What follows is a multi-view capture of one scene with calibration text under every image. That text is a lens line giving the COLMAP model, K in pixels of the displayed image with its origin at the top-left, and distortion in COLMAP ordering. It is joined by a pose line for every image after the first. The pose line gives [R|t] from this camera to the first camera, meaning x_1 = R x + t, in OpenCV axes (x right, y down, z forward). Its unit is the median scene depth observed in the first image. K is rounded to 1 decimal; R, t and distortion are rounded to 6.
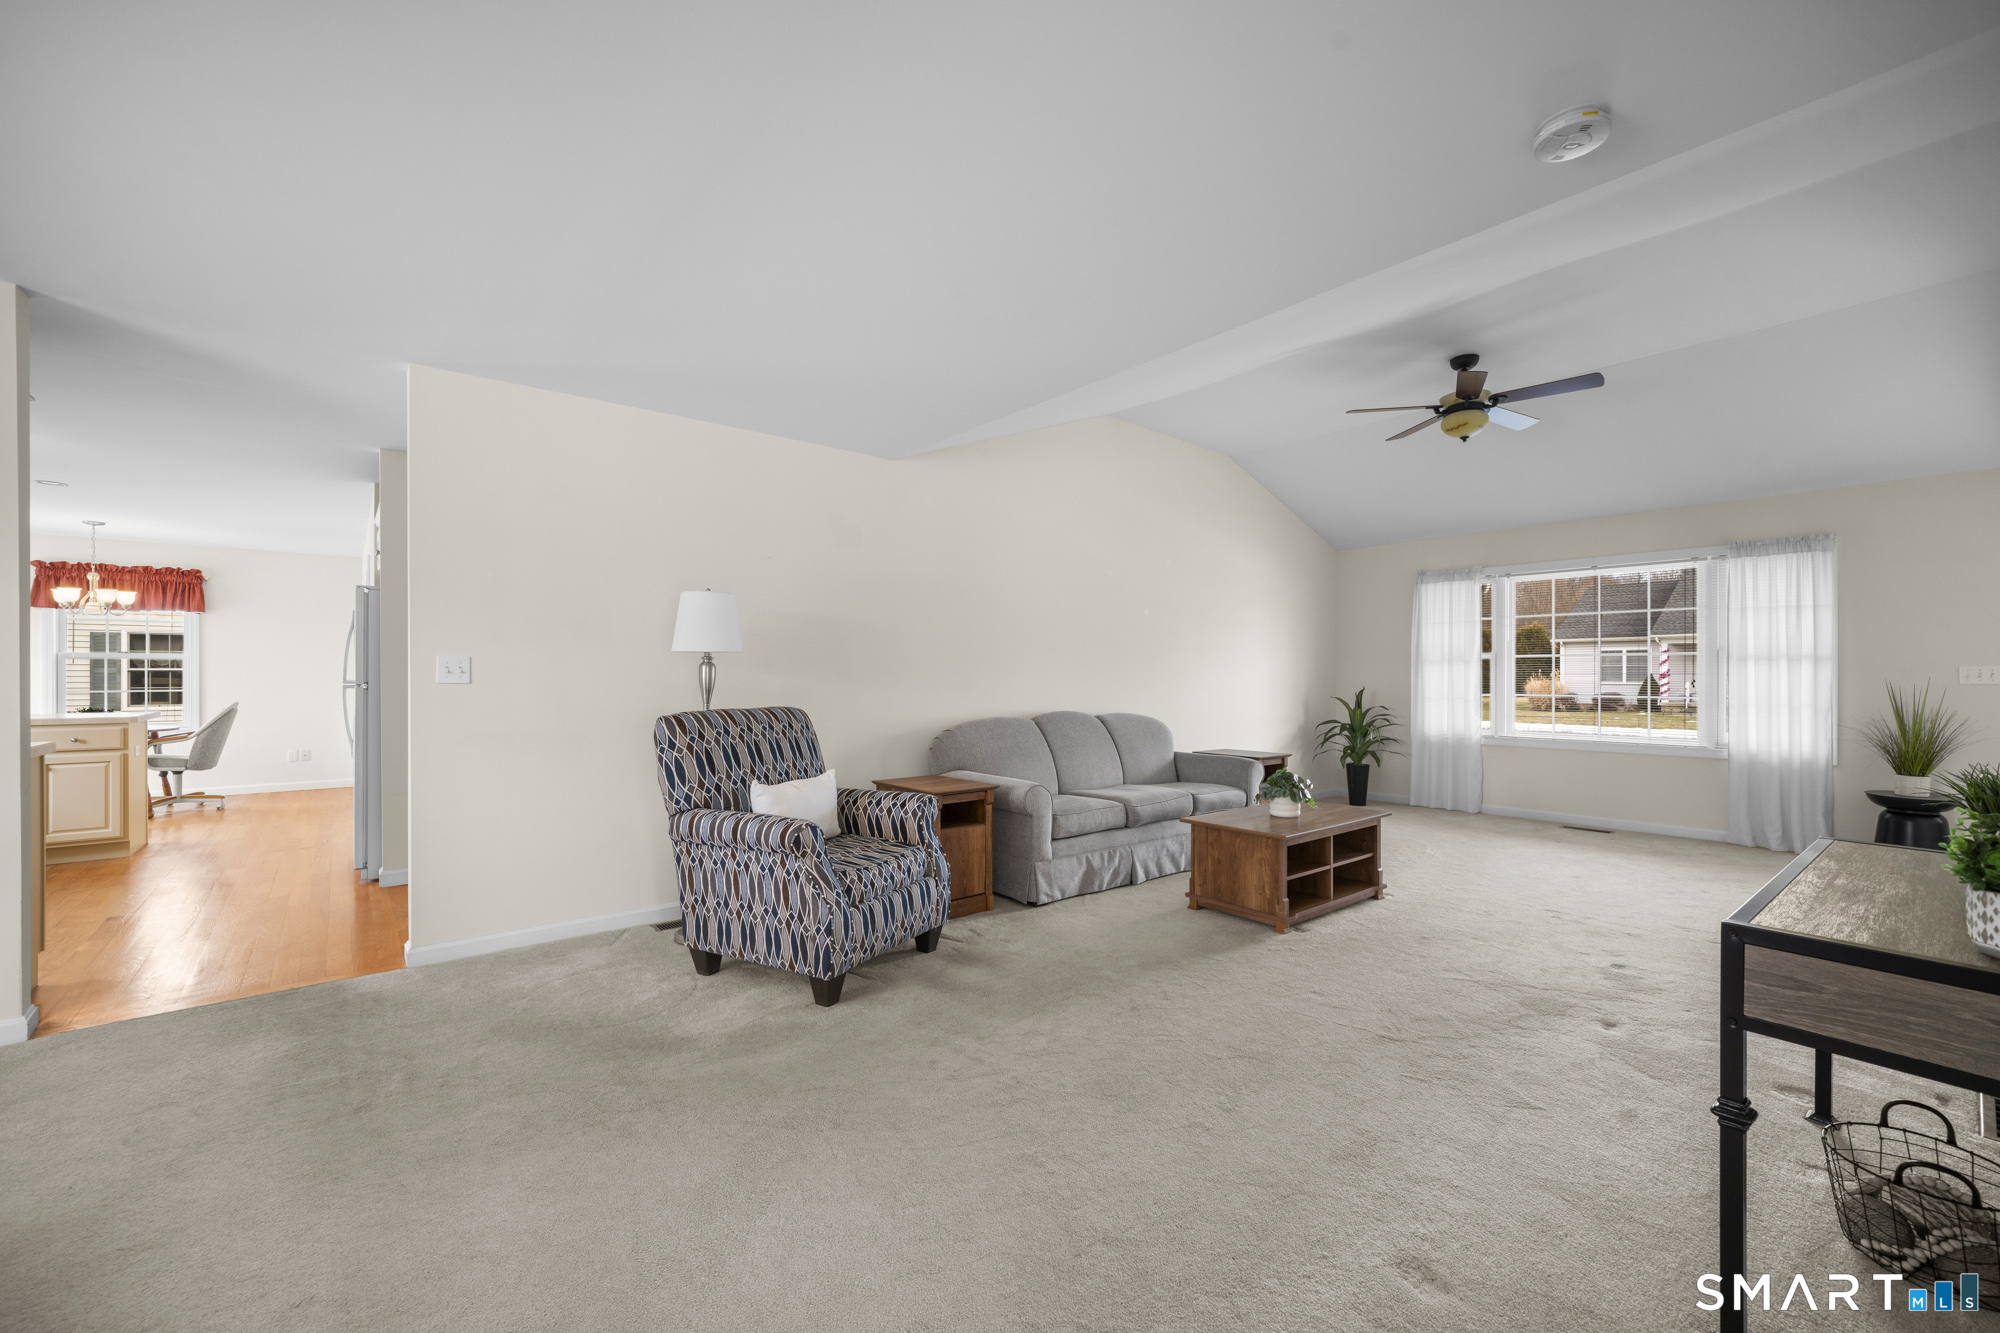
lens RADIAL K [[797.9, 0, 1000.0], [0, 797.9, 679.6], [0, 0, 1]] dist [-0.000048, 0.000548]
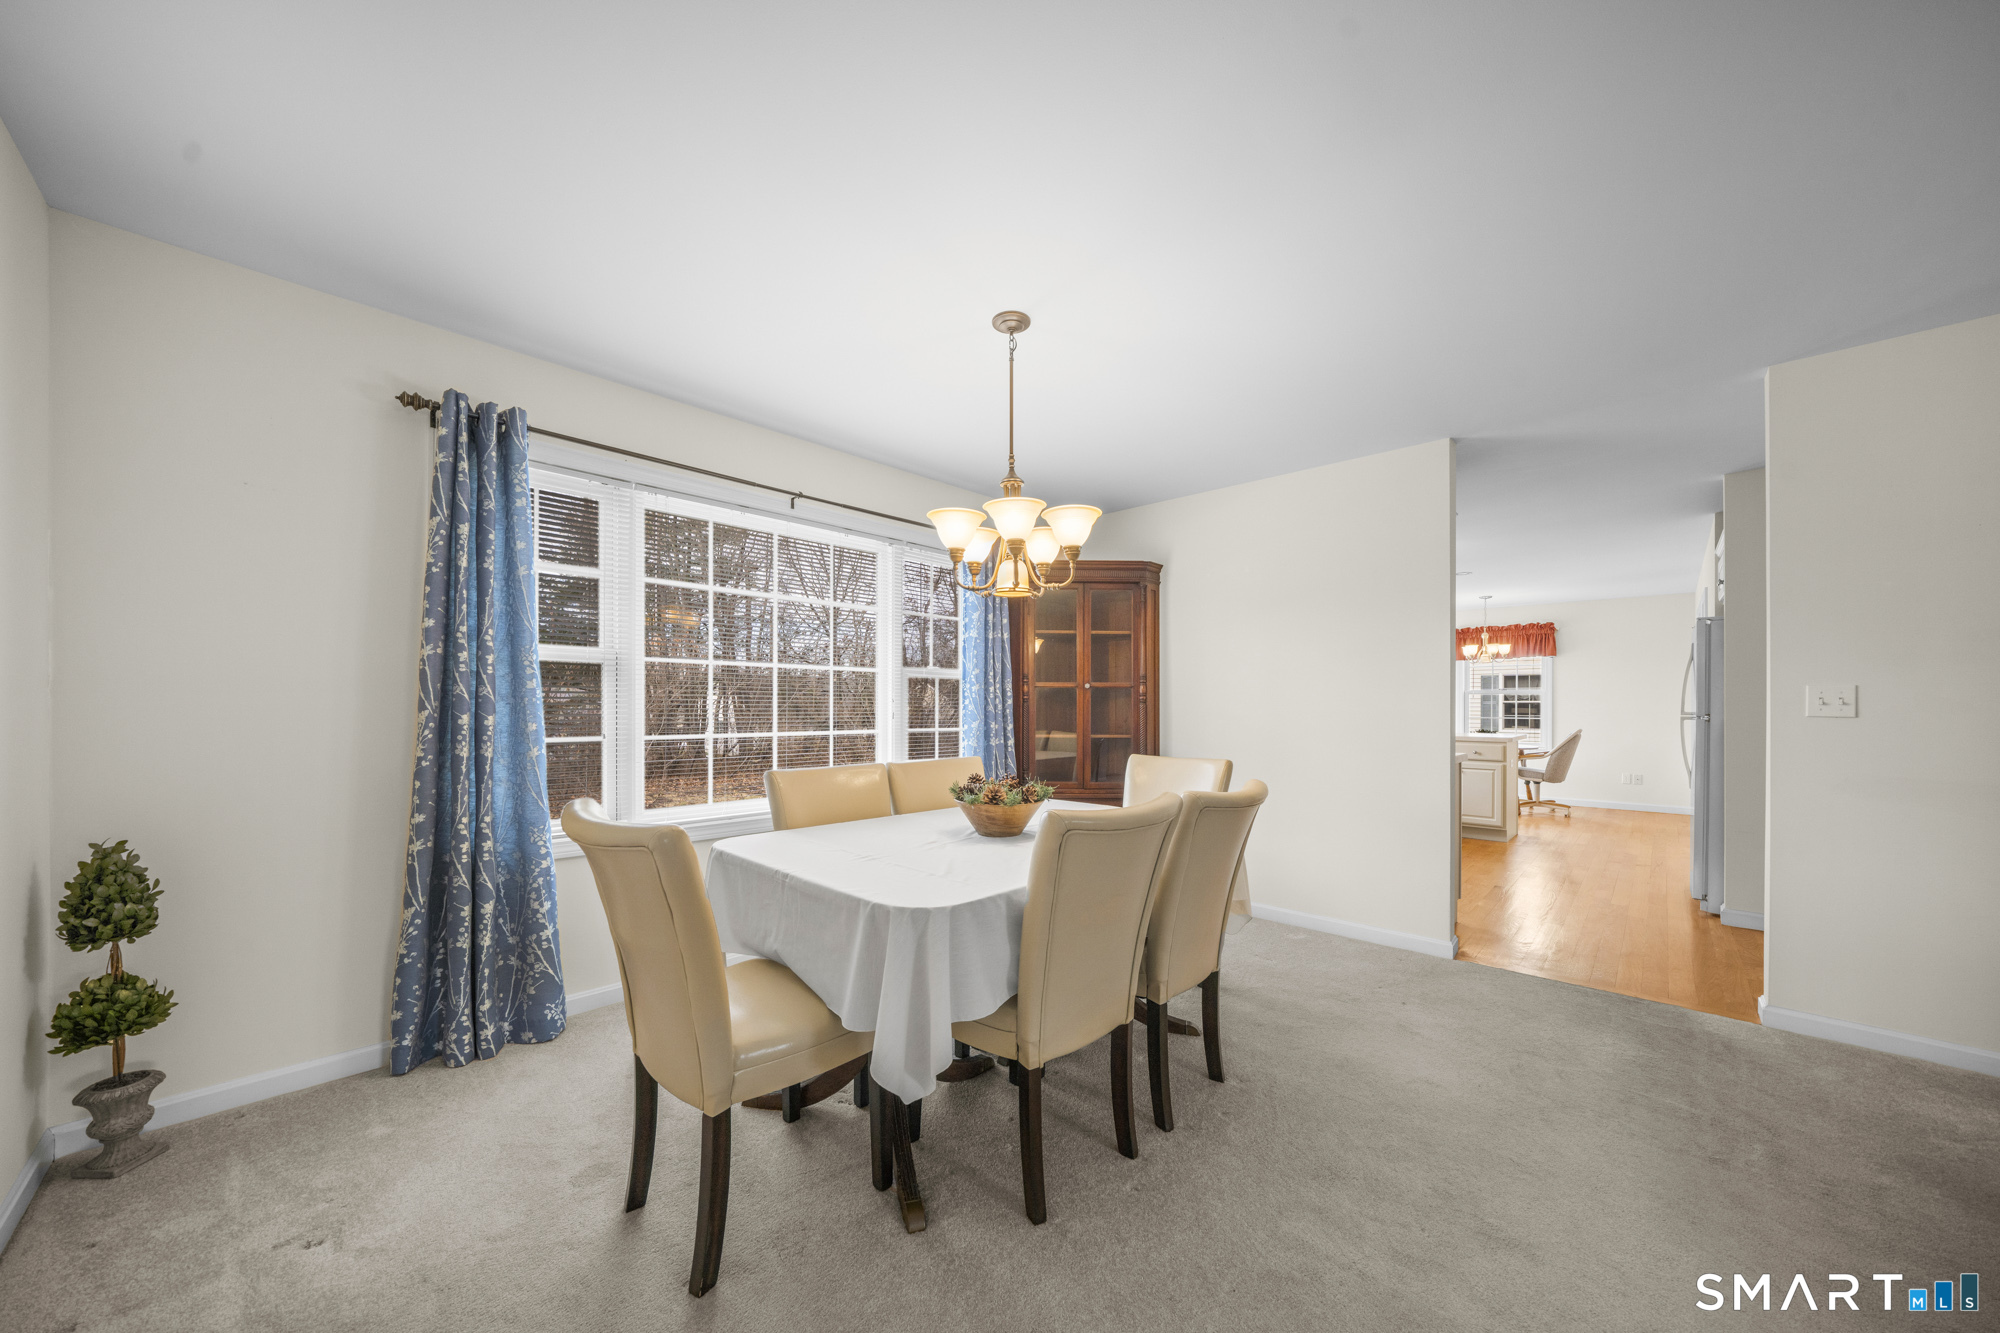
lens RADIAL K [[701.9, 0, 1001.9], [0, 701.9, 703.6], [0, 0, 1]] dist [-0.001448, -0.000038]
pose [[0.122231, -0.001685, -0.992500, -0.019556], [-0.008048, 0.999964, -0.002689, -0.000111], [0.992469, 0.008317, 0.122213, 0.011579]]
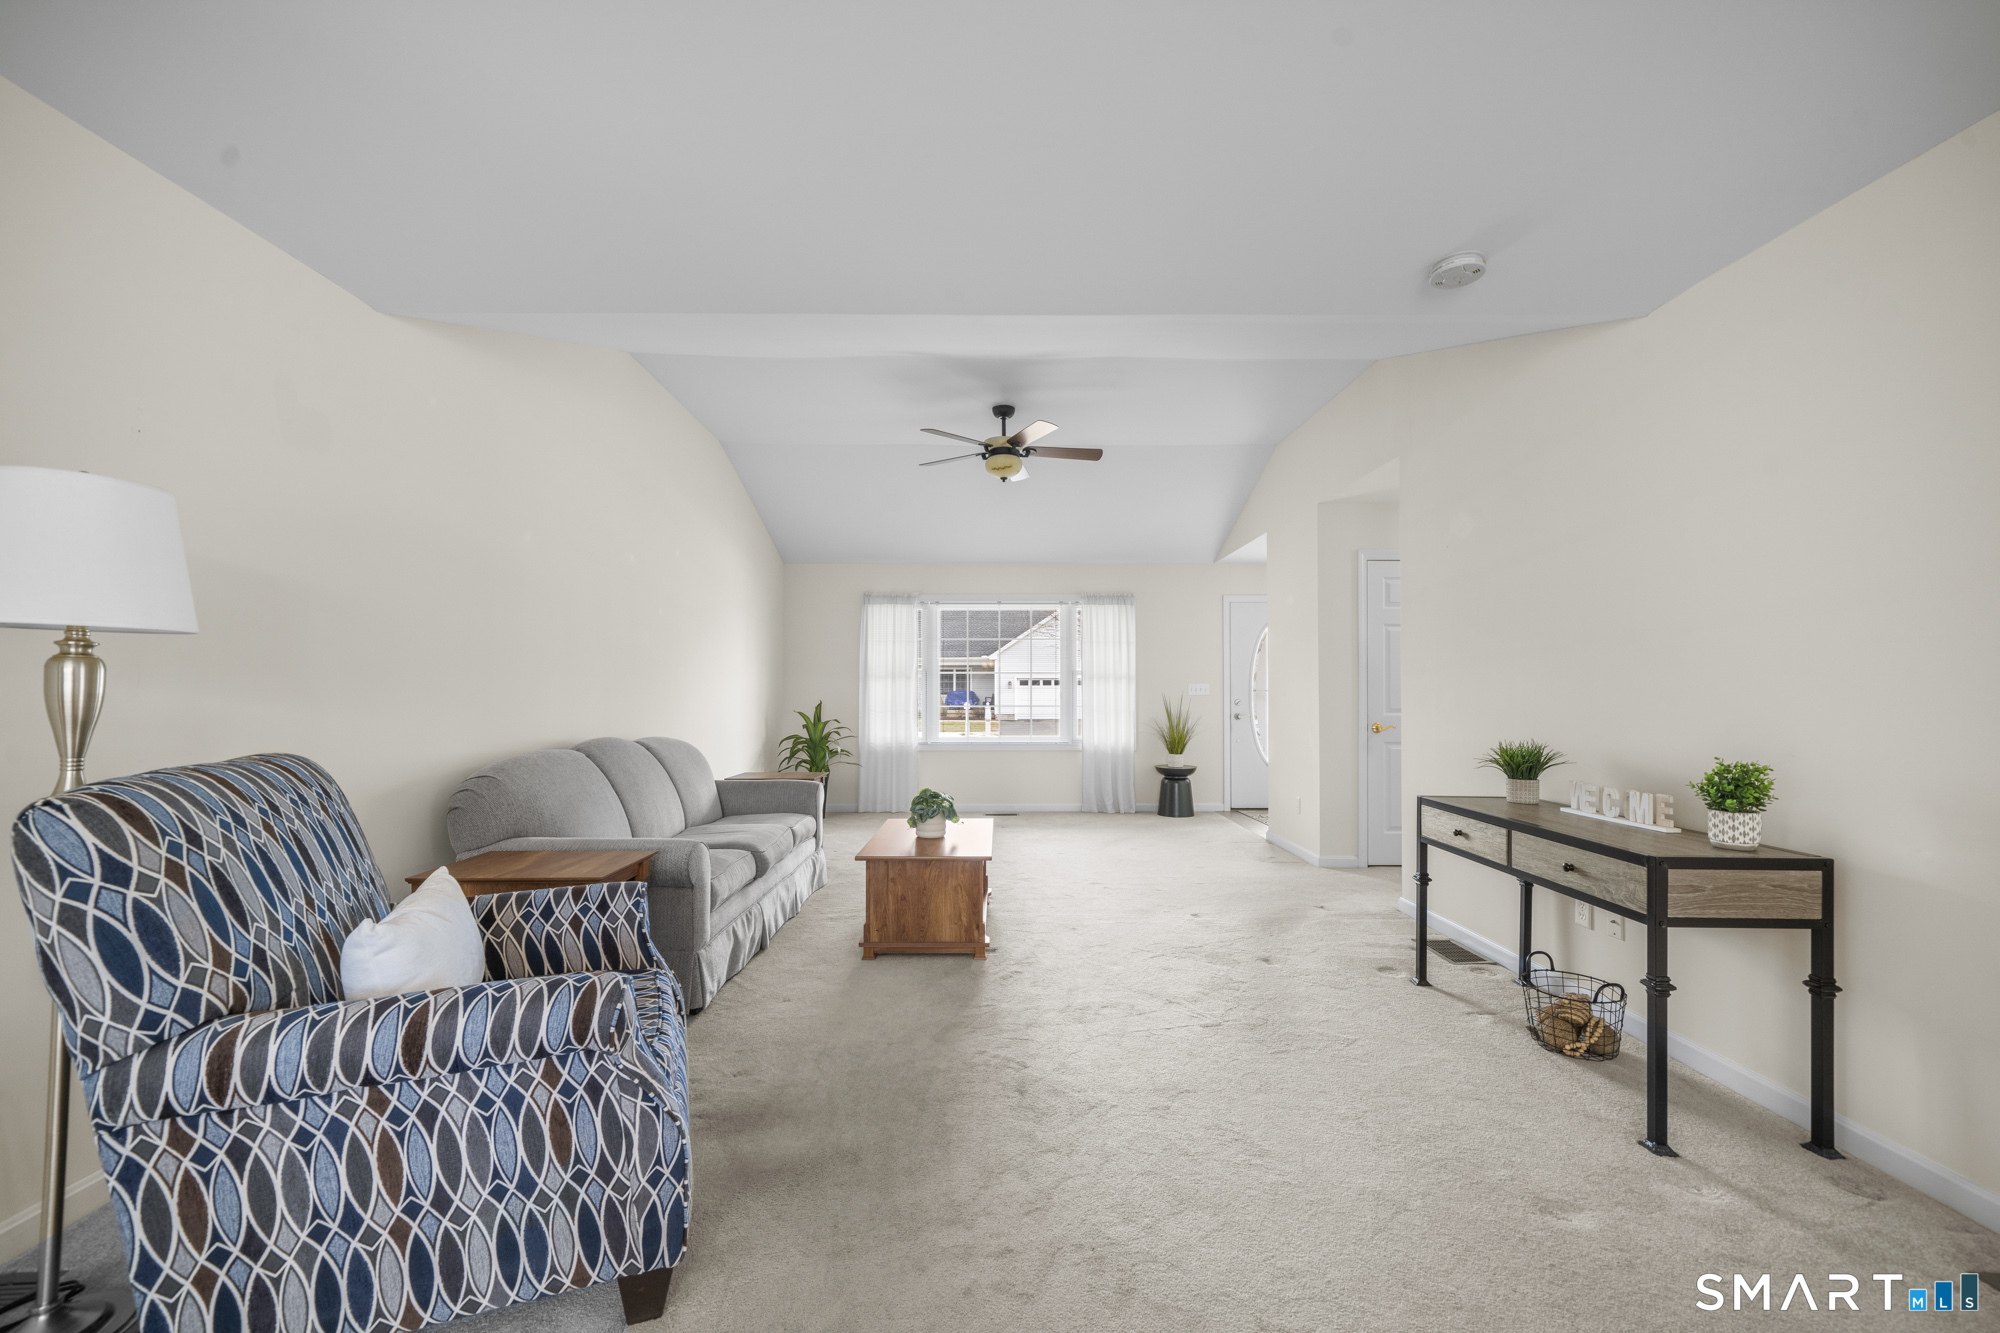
lens RADIAL K [[795.7, 0, 997.0], [0, 795.7, 687.7], [0, 0, 1]] dist [-0.001347, -0.000153]
pose [[0.634191, 0.002972, 0.773171, -0.489888], [0.003427, 0.999972, -0.006654, -0.000348], [-0.773169, 0.006869, 0.634163, 0.500360]]
